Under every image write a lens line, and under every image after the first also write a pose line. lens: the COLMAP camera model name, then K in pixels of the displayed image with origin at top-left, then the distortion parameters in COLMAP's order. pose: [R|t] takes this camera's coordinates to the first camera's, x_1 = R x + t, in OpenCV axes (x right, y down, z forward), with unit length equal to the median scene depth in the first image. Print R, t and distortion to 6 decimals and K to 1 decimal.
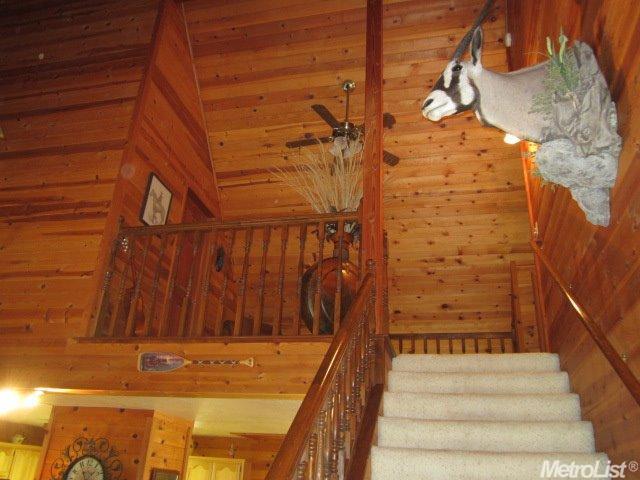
lens RADIAL K [[540.7, 0, 319.2], [0, 540.7, 240.7], [0, 0, 1]] dist [-0.027260, 0.029702]
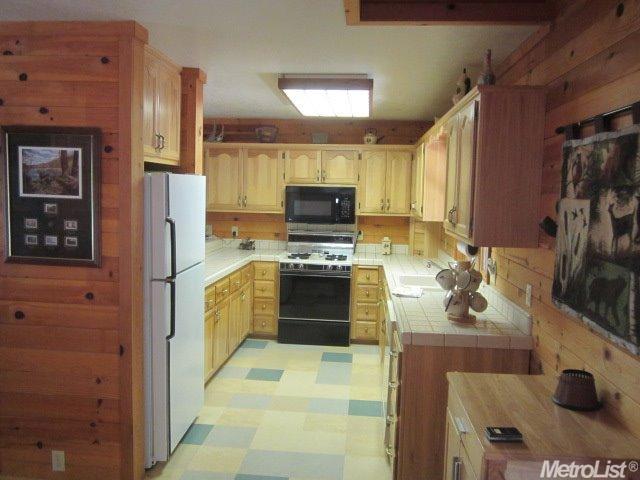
lens RADIAL K [[540.7, 0, 318.9], [0, 540.7, 240.2], [0, 0, 1]] dist [-0.027260, 0.029702]
pose [[0.158995, 0.028564, -0.986866, 0.255758], [0.399535, 0.912213, 0.090772, 0.566809], [0.902825, -0.408720, 0.133625, 1.094065]]
